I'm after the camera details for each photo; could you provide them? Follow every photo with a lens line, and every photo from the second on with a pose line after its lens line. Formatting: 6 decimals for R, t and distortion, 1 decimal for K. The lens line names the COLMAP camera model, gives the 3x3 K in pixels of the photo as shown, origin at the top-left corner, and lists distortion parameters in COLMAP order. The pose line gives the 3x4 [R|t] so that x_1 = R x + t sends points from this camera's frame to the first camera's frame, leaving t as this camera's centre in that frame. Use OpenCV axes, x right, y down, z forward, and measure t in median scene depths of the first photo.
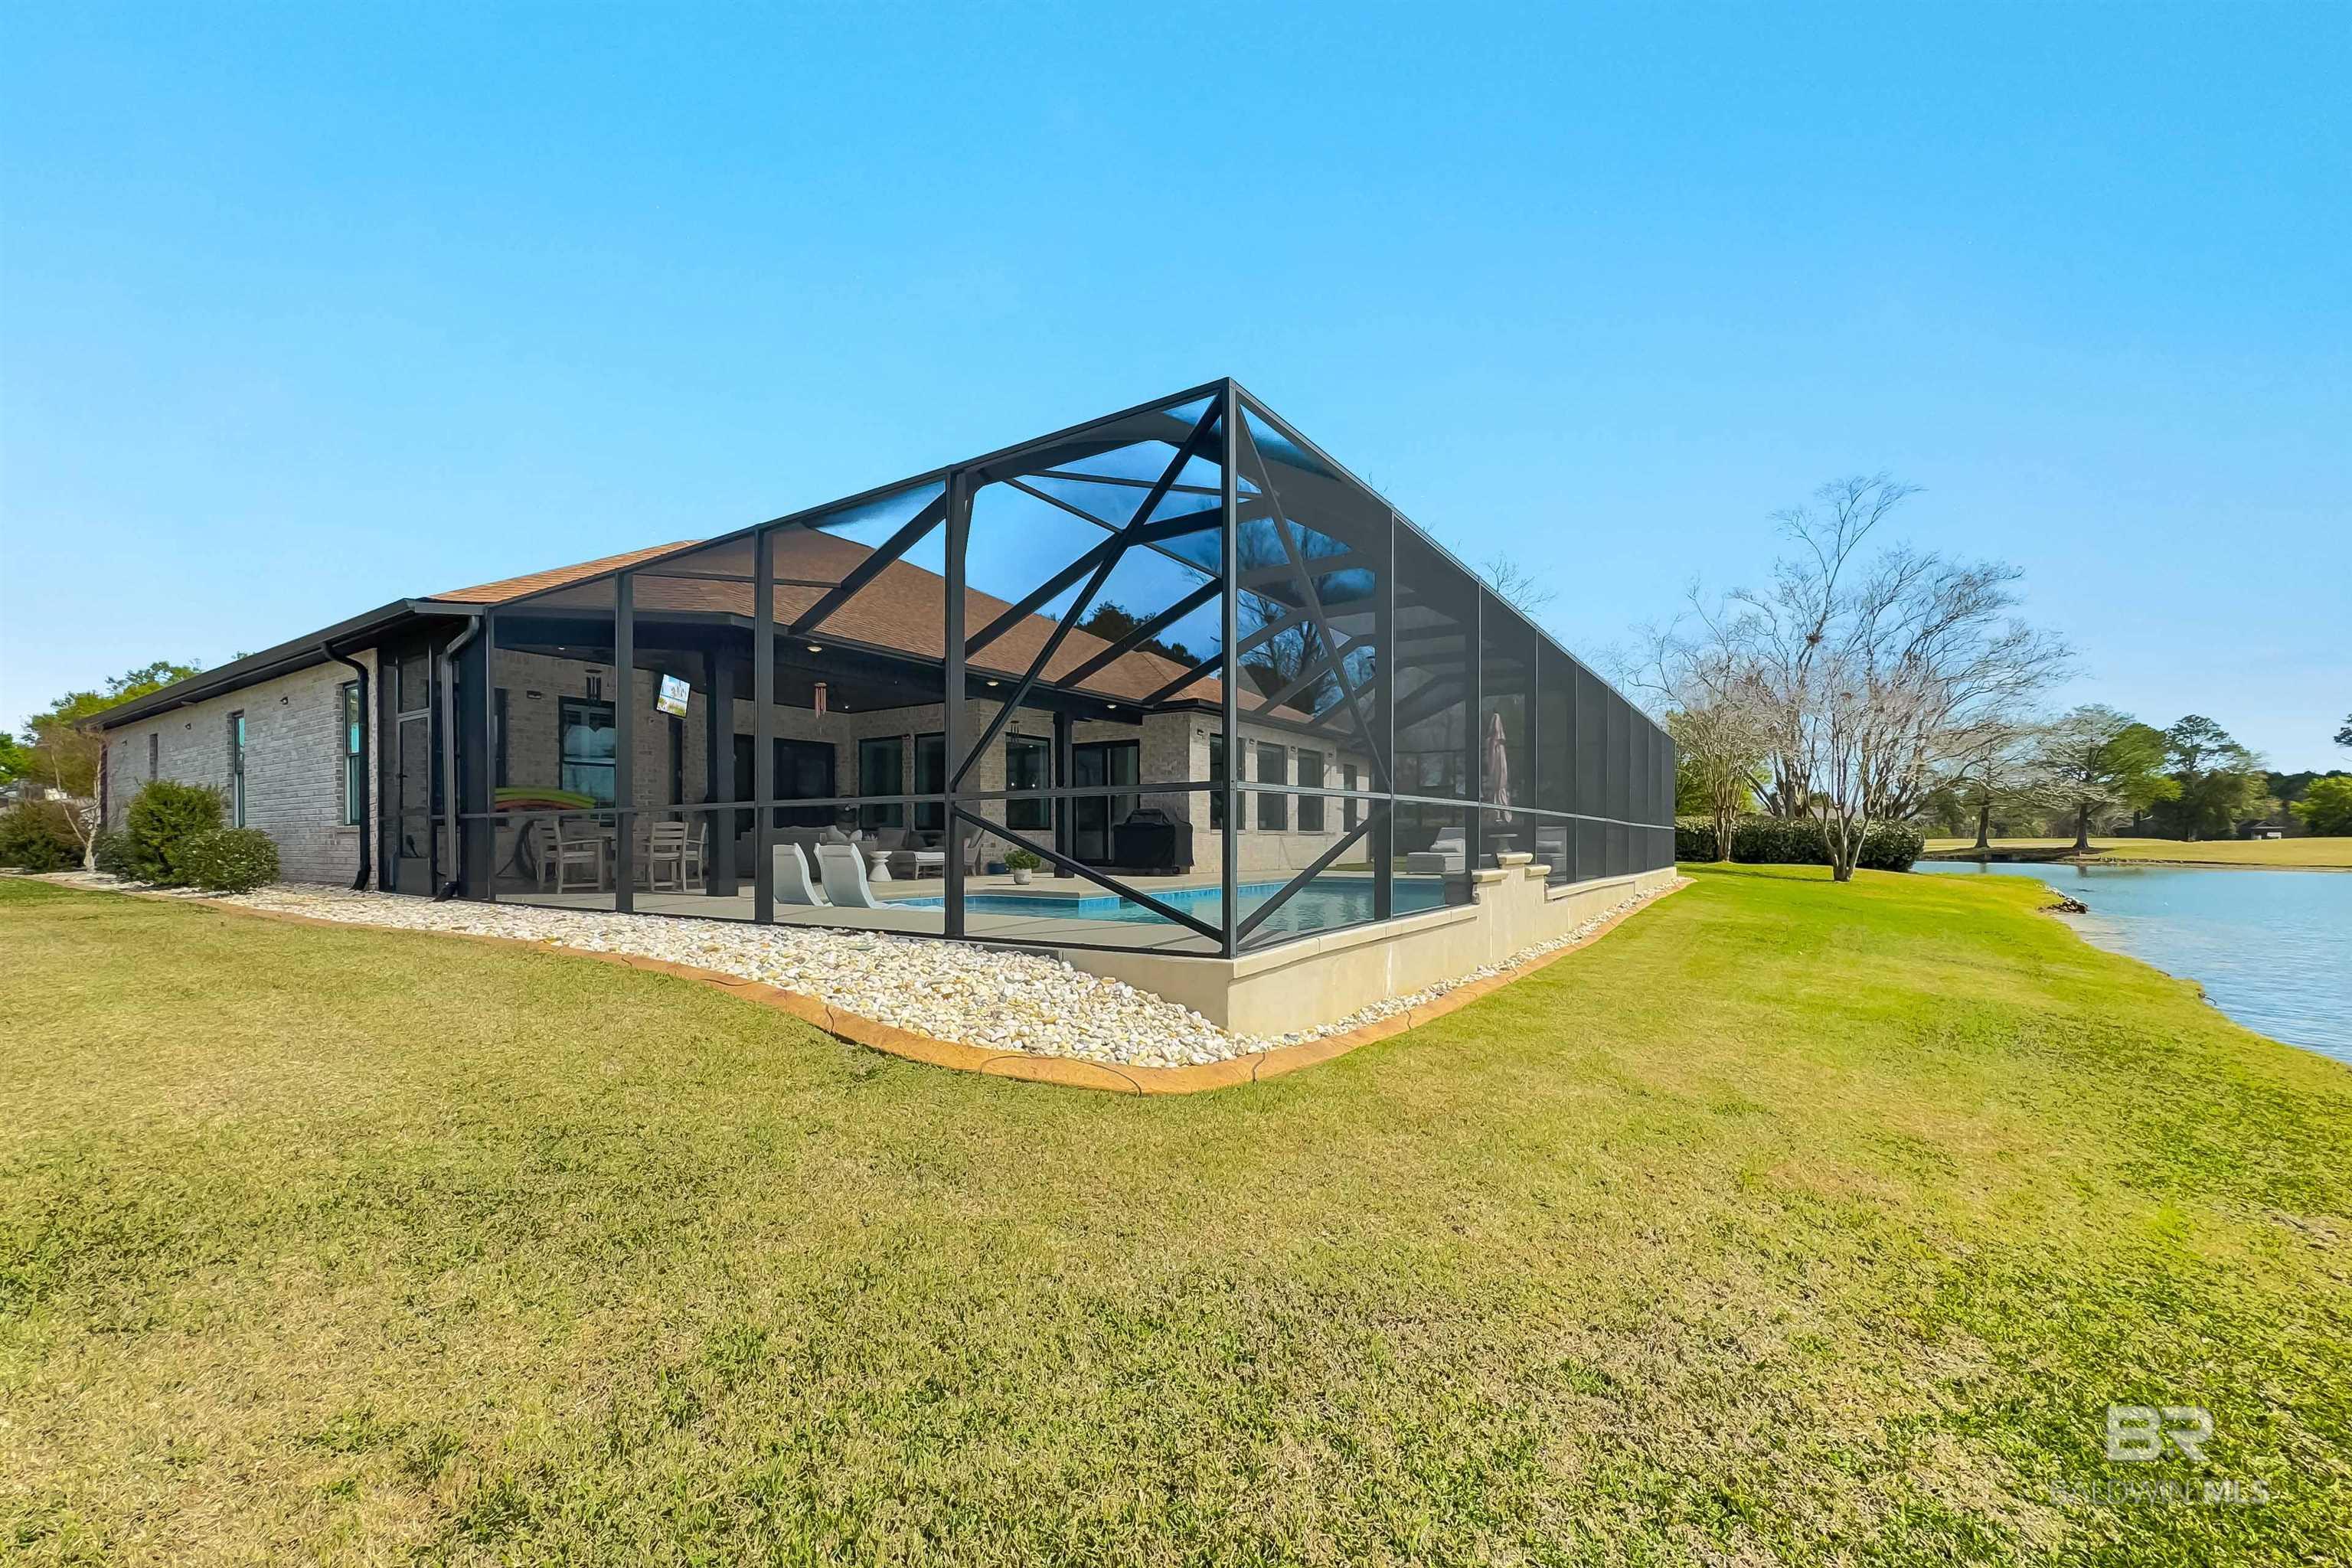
lens RADIAL K [[938.9, 0, 1173.6], [0, 938.9, 846.5], [0, 0, 1]] dist [-0.013729, -0.000359]
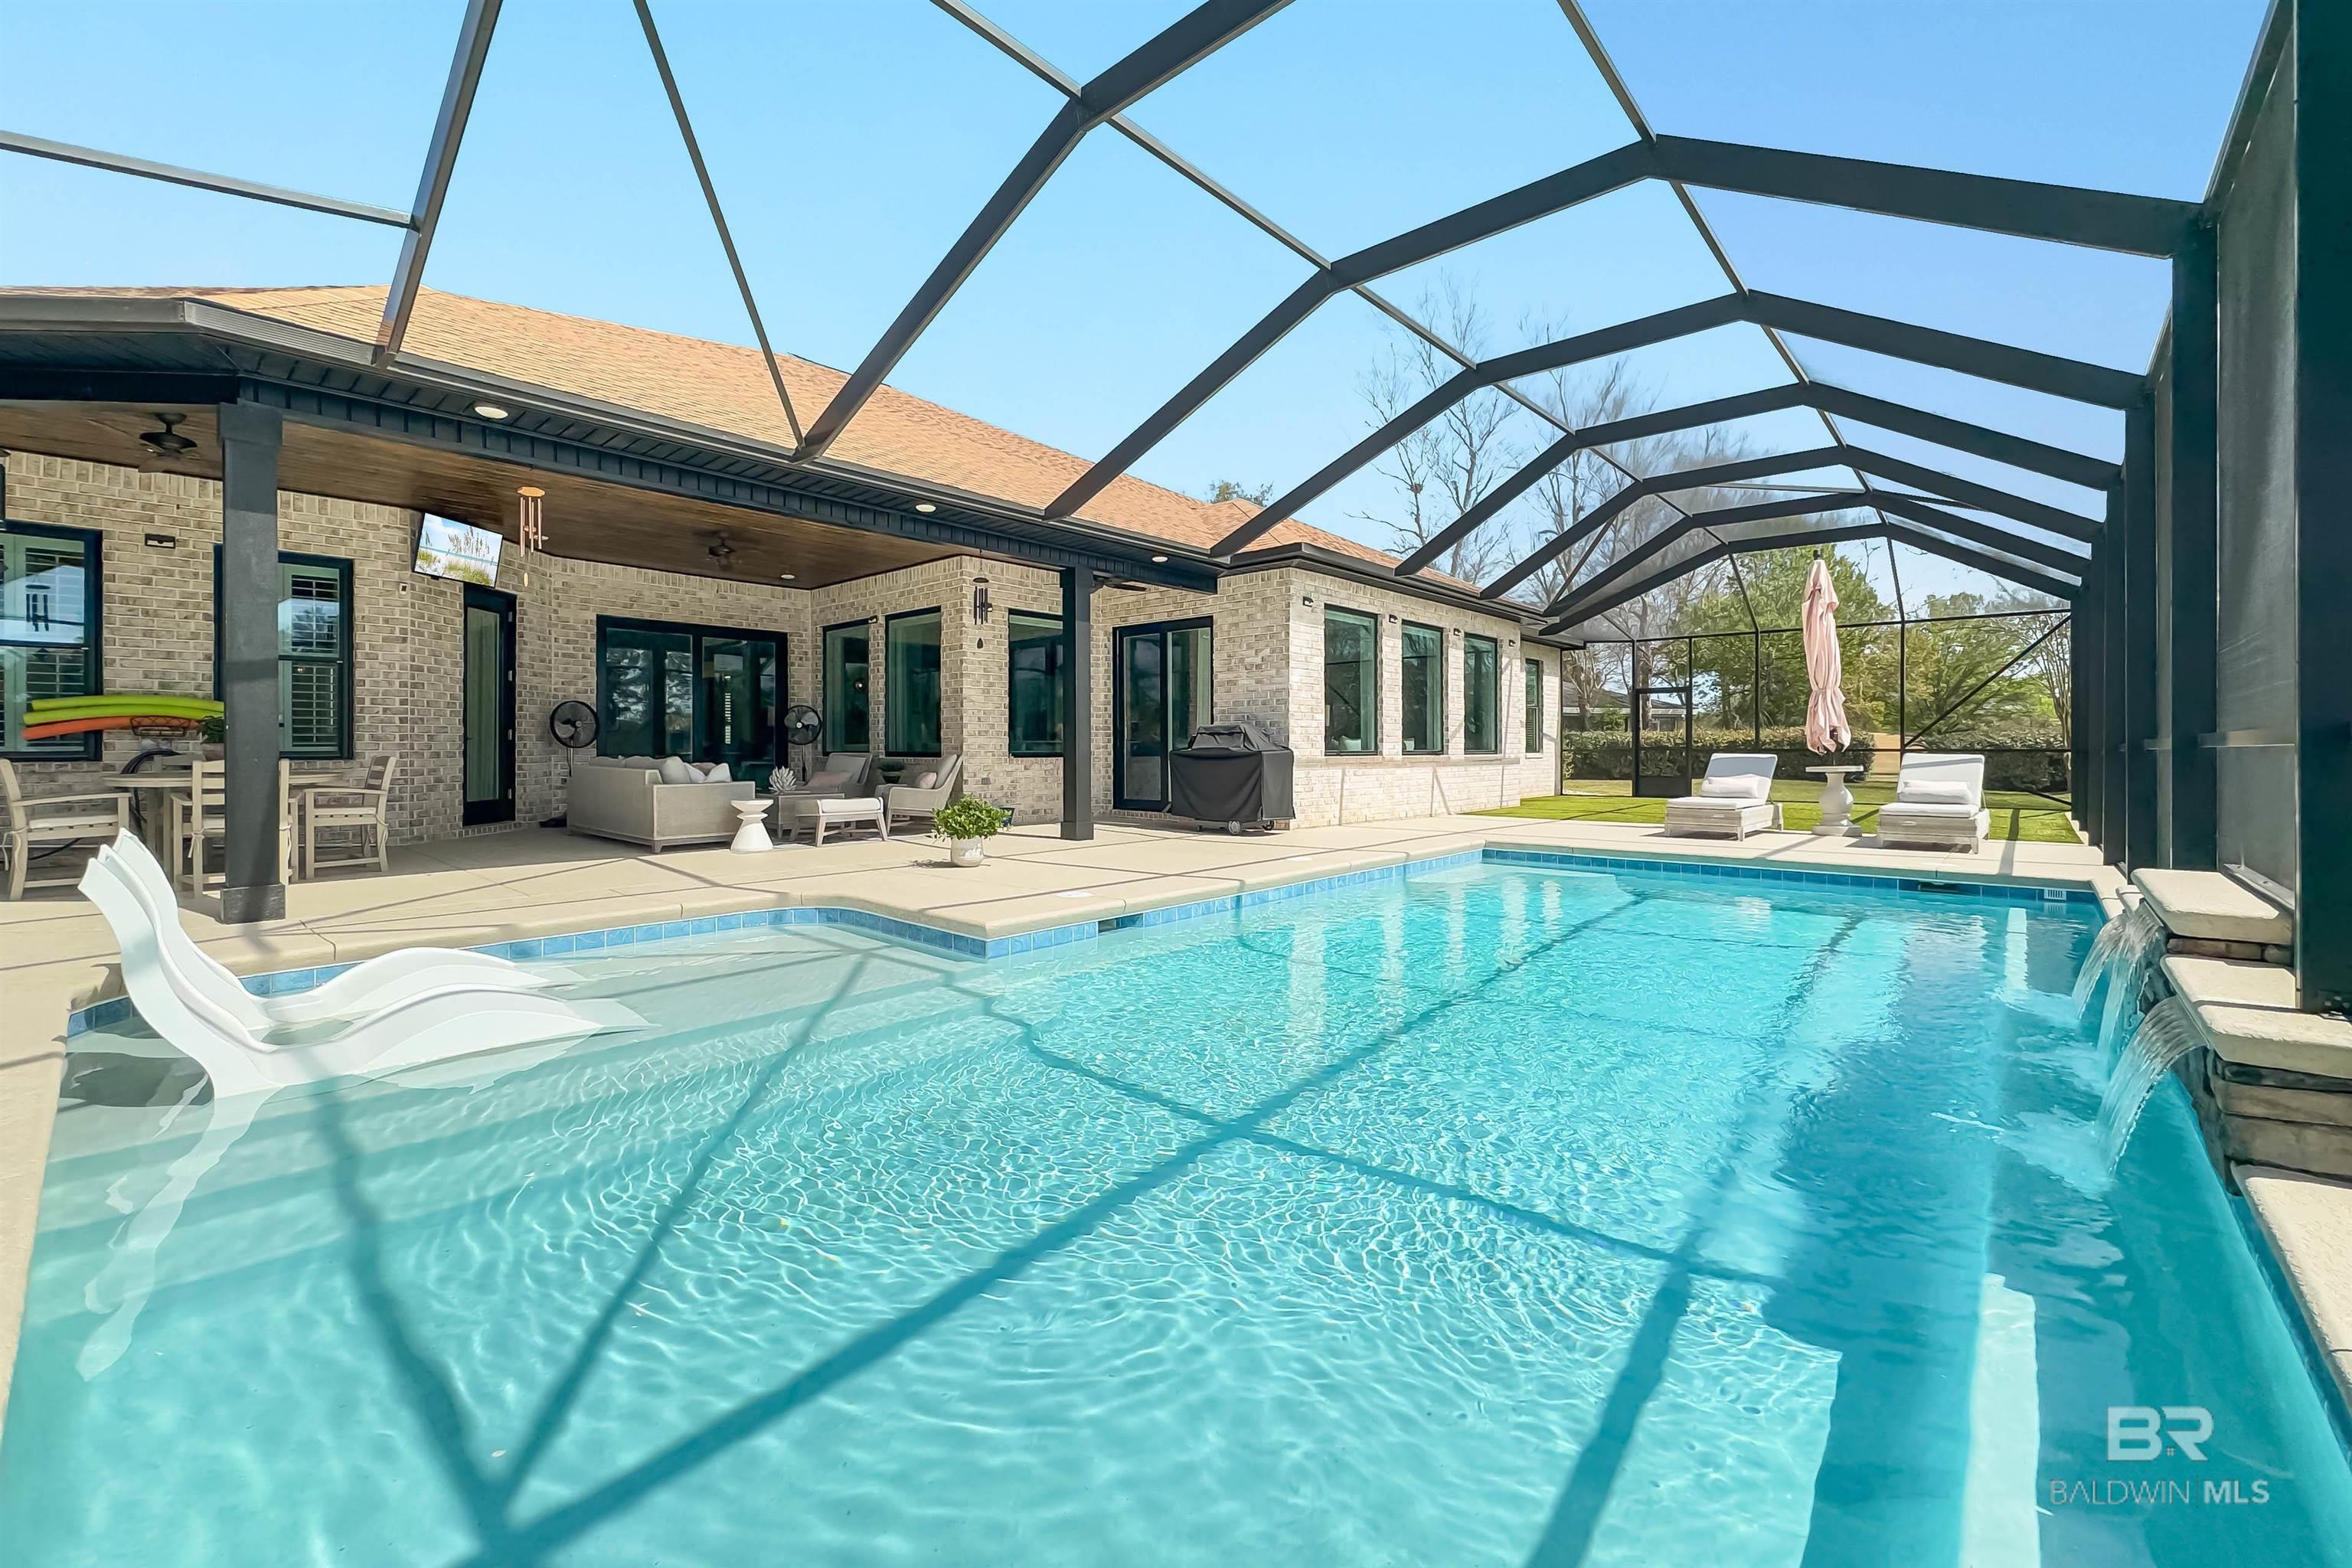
lens RADIAL K [[938.9, 0, 1180.3], [0, 938.9, 742.8], [0, 0, 1]] dist [-0.013729, -0.000359]
pose [[0.989545, 0.000996, -0.144222, 0.035414], [-0.002679, 0.999931, -0.011476, -0.021478], [0.144201, 0.011742, 0.989479, 0.384707]]
